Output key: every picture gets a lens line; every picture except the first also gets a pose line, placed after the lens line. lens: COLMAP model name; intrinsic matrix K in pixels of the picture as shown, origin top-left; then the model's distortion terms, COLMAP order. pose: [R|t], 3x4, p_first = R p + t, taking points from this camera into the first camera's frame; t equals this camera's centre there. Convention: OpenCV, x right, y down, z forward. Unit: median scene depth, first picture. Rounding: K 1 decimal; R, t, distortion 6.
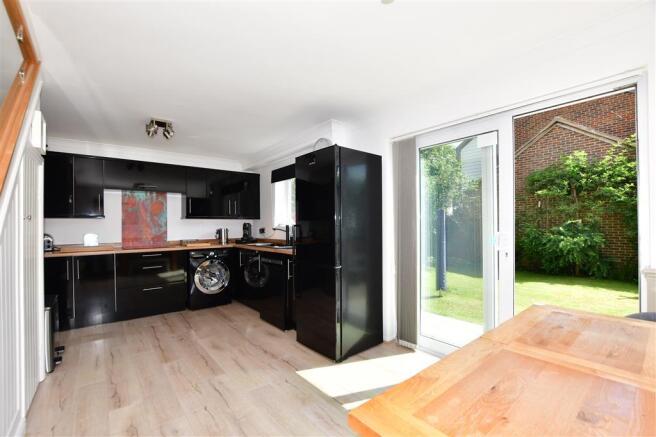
lens RADIAL K [[293.8, 0, 328.0], [0, 293.8, 218.5], [0, 0, 1]] dist [-0.034212, 0.000003]
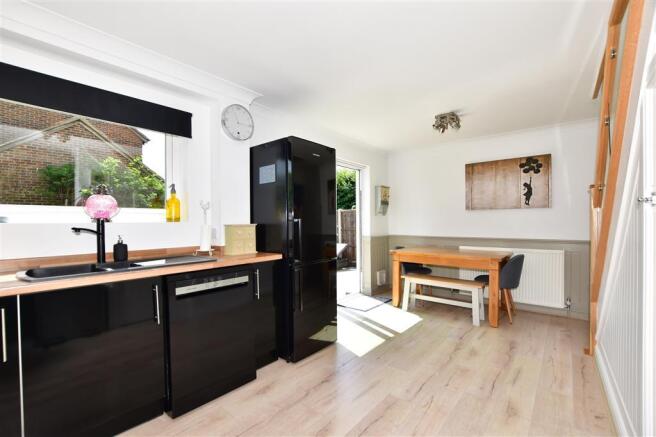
lens RADIAL K [[293.8, 0, 328.0], [0, 293.8, 218.5], [0, 0, 1]] dist [-0.034212, 0.000003]
pose [[-0.196281, 0.019568, 0.980352, -1.005875], [-0.005874, 0.999759, -0.021132, 0.042456], [-0.980530, -0.009906, -0.196118, 1.178125]]
